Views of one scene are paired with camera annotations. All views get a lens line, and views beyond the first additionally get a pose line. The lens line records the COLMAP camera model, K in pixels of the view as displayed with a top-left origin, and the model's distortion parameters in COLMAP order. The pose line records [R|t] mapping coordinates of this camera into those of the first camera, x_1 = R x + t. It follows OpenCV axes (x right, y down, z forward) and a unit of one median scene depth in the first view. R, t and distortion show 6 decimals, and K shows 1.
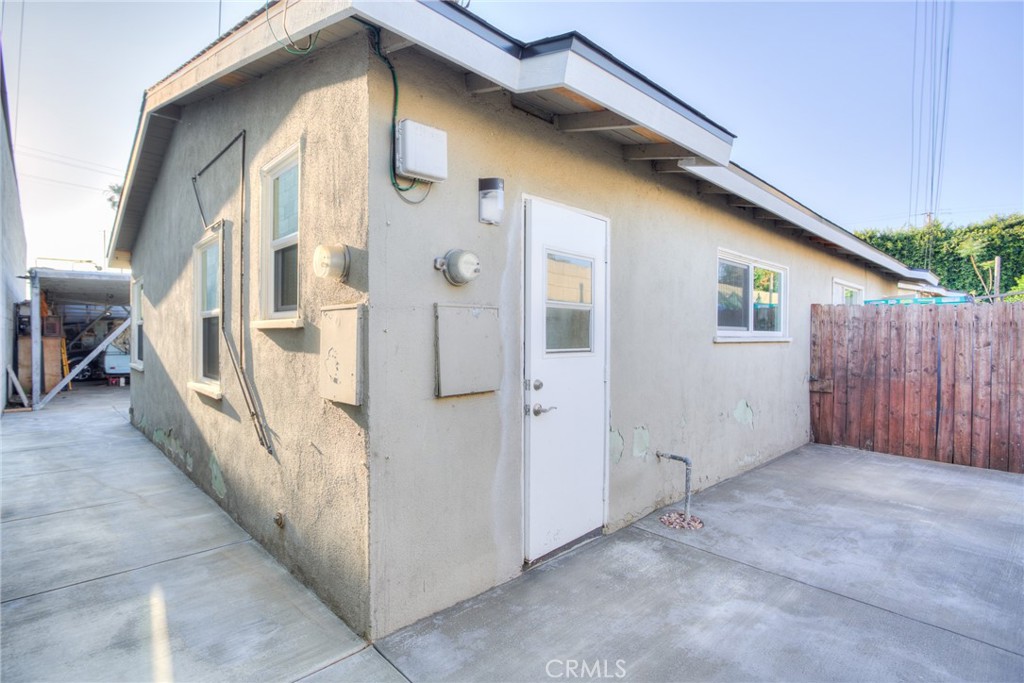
lens RADIAL K [[502.6, 0, 510.2], [0, 502.6, 342.1], [0, 0, 1]] dist [-0.017097, 0.007561]
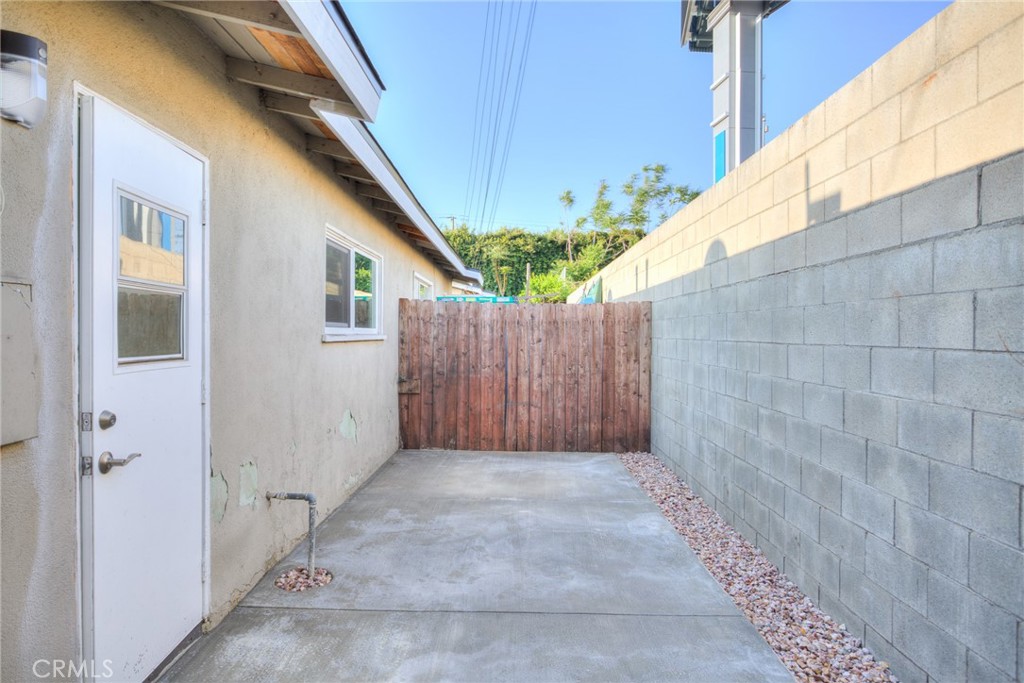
lens RADIAL K [[606.5, 0, 511.8], [0, 606.5, 341.3], [0, 0, 1]] dist [-0.005377, 0.000736]
pose [[0.699398, -0.010304, 0.714658, -0.095785], [0.008489, 0.999945, 0.006110, -0.005073], [-0.714682, 0.001793, 0.699447, 0.143116]]
